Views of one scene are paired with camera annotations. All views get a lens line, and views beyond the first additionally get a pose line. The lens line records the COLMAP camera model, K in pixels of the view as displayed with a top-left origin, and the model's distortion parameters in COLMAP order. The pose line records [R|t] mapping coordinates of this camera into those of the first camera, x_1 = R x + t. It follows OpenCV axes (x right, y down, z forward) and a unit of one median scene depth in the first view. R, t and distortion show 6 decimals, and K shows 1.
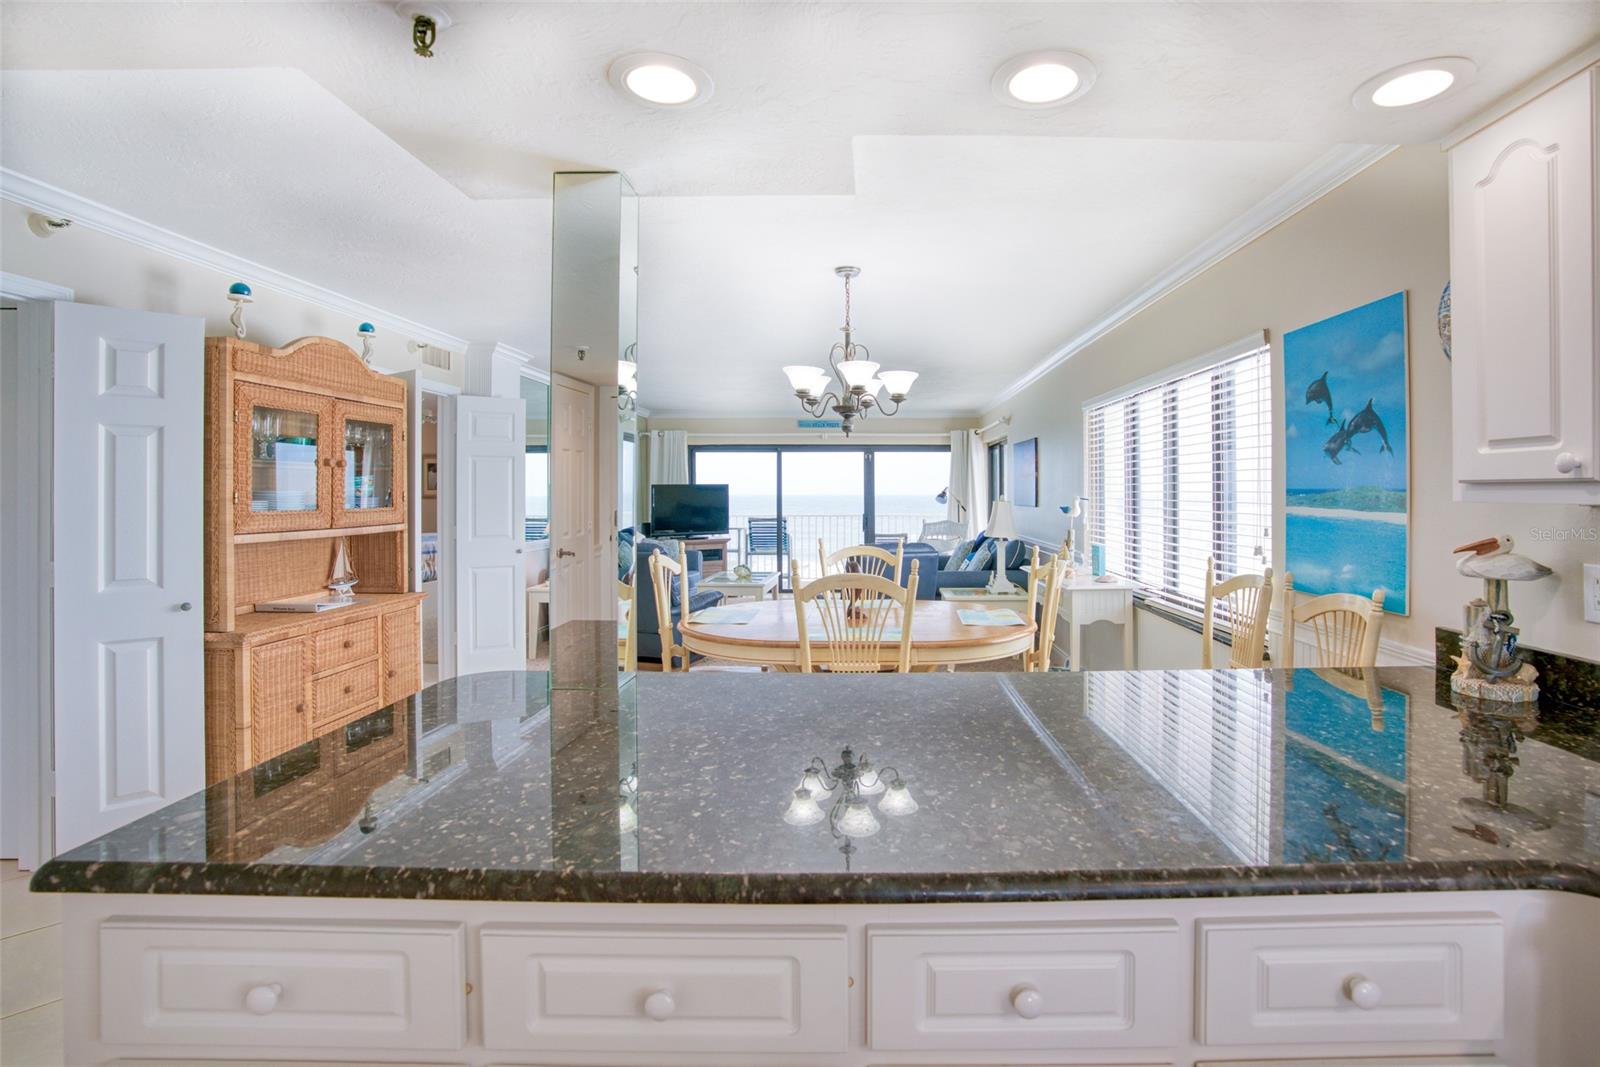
lens RADIAL K [[758.1, 0, 858.5], [0, 758.1, 494.8], [0, 0, 1]] dist [-0.064161, 0.023705]
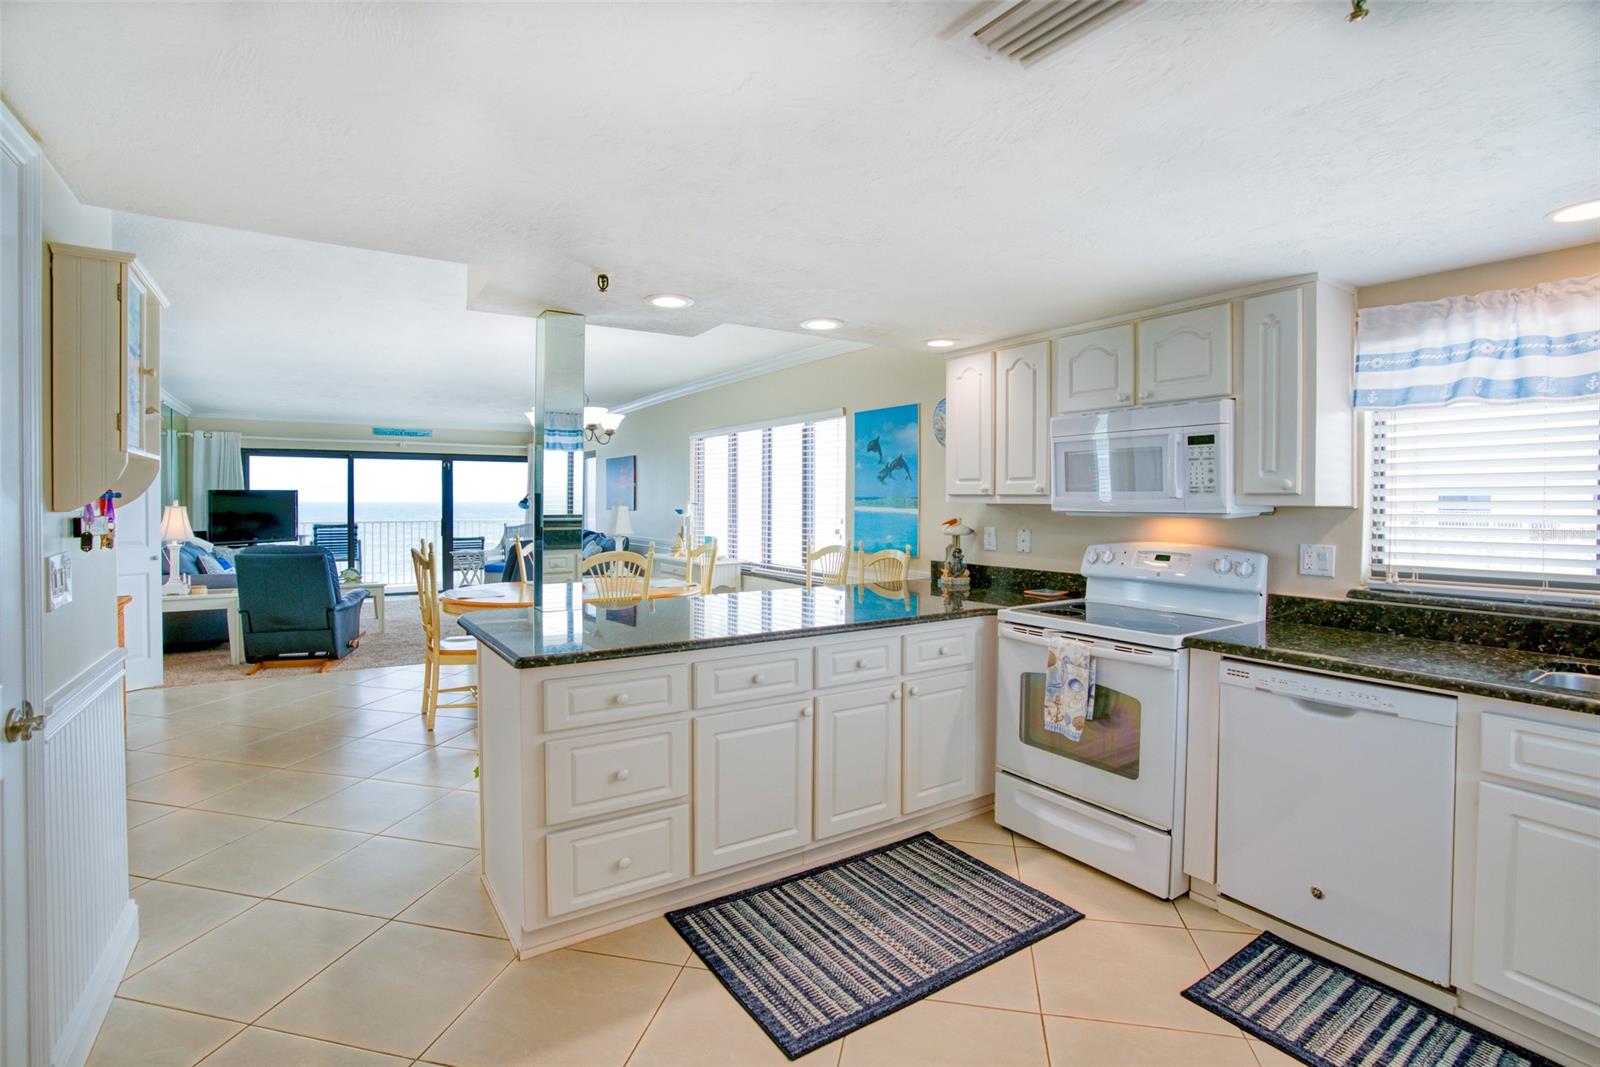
lens RADIAL K [[760.6, 0, 779.7], [0, 760.6, 520.9], [0, 0, 1]] dist [-0.053893, 0.023612]
pose [[0.846002, -0.011950, 0.533045, -0.588732], [-0.000943, 0.999714, 0.023909, 0.005981], [-0.533178, -0.020729, 0.845749, -0.495033]]
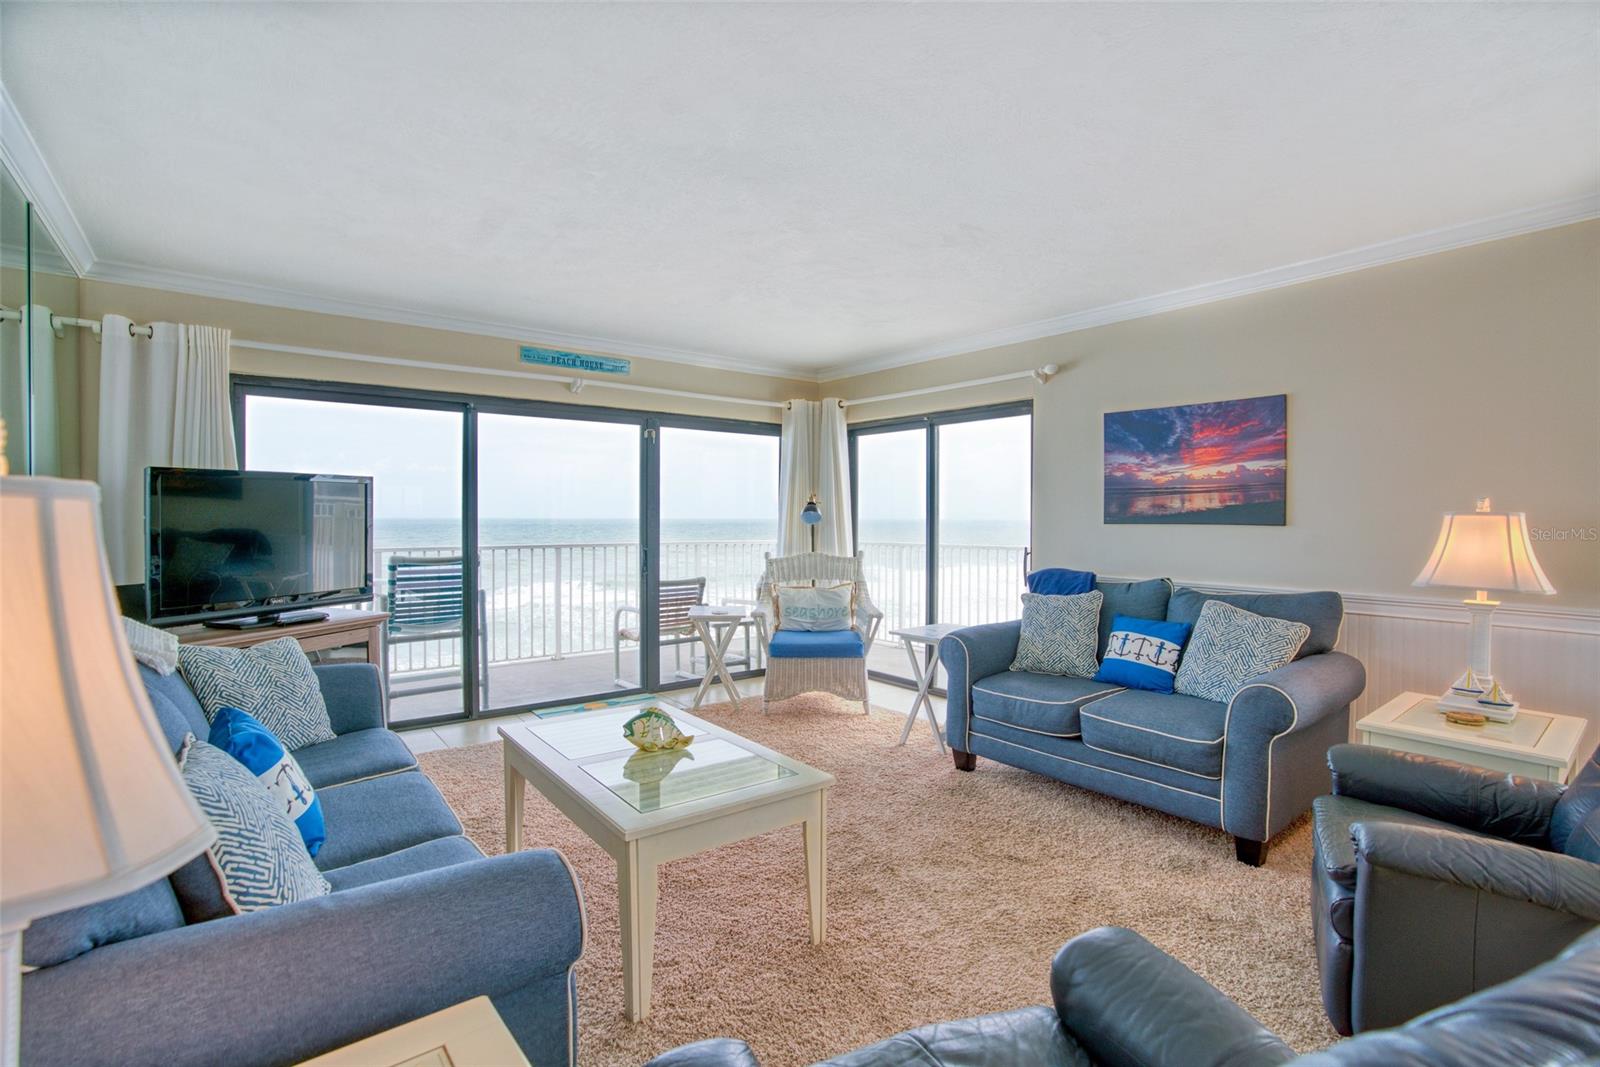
lens RADIAL K [[752.9, 0, 799.2], [0, 752.9, 518.2], [0, 0, 1]] dist [-0.081787, 0.043919]
pose [[0.774756, 0.000785, 0.632260, -0.895051], [-0.001285, 0.999999, 0.000333, 0.027061], [-0.632259, -0.001070, 0.774756, 2.047576]]
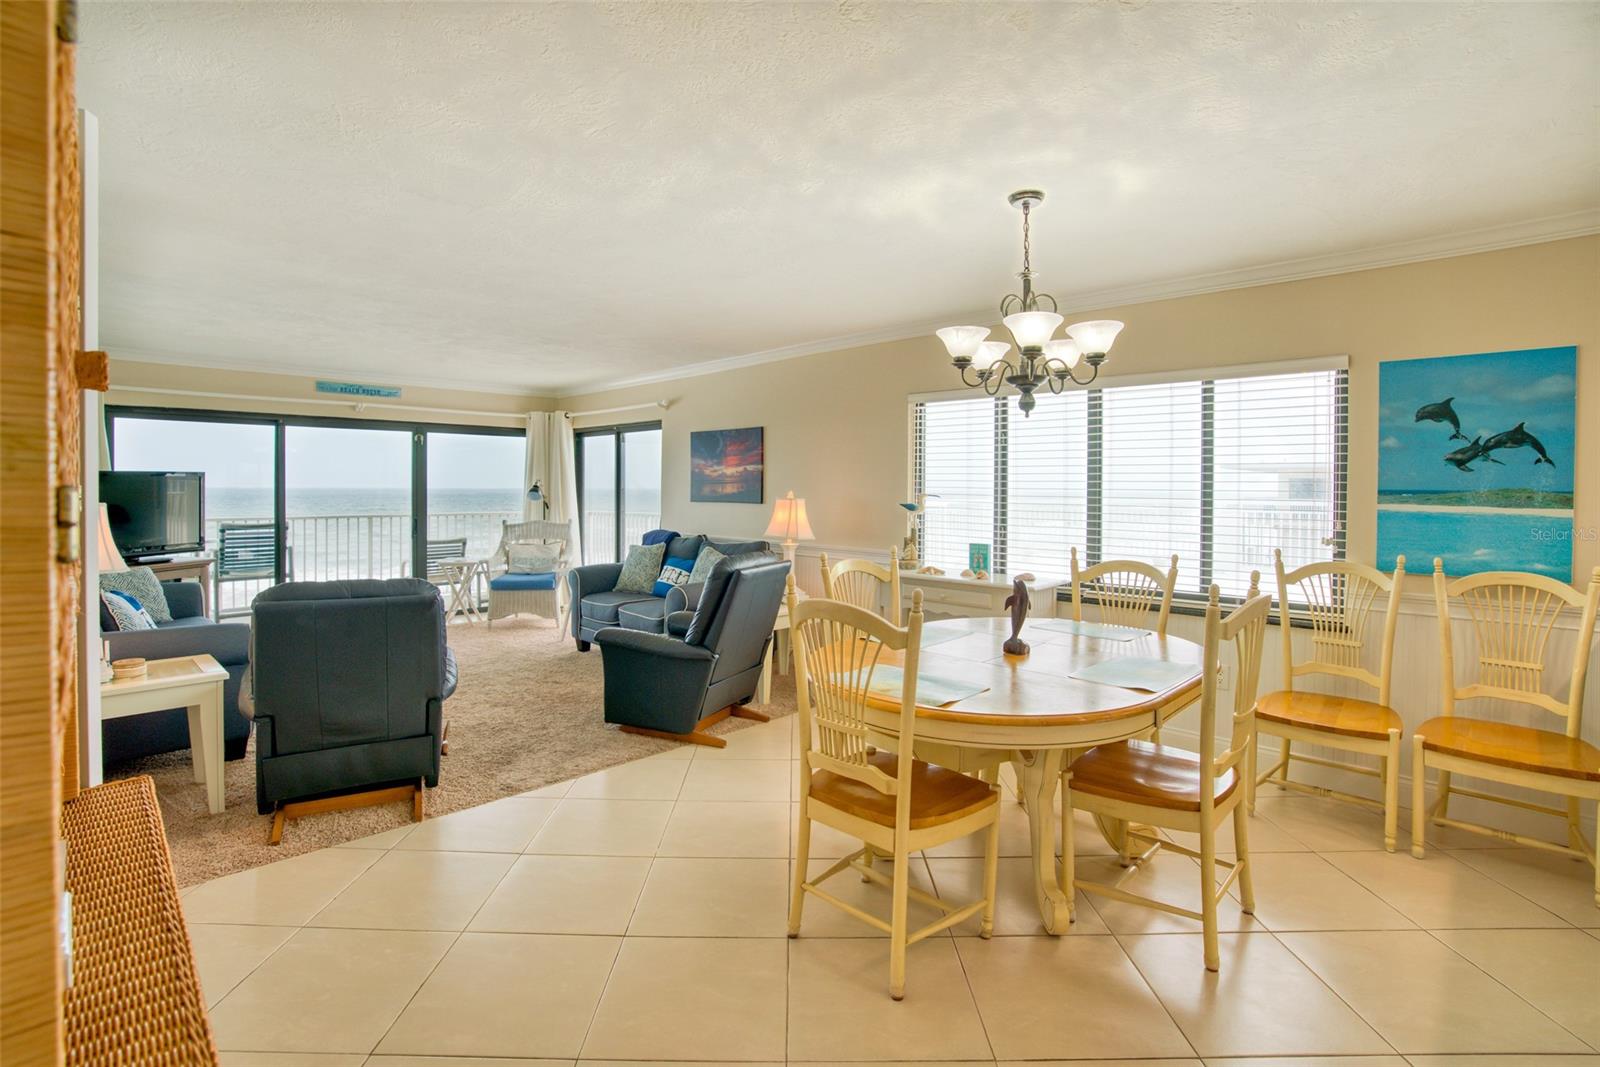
lens RADIAL K [[764.9, 0, 785.9], [0, 764.9, 493.2], [0, 0, 1]] dist [-0.048373, 0.024742]
pose [[0.710145, -0.002796, 0.704050, -0.982812], [-0.002734, 0.999974, 0.006729, -0.007732], [-0.704050, -0.006703, 0.710118, 0.813338]]
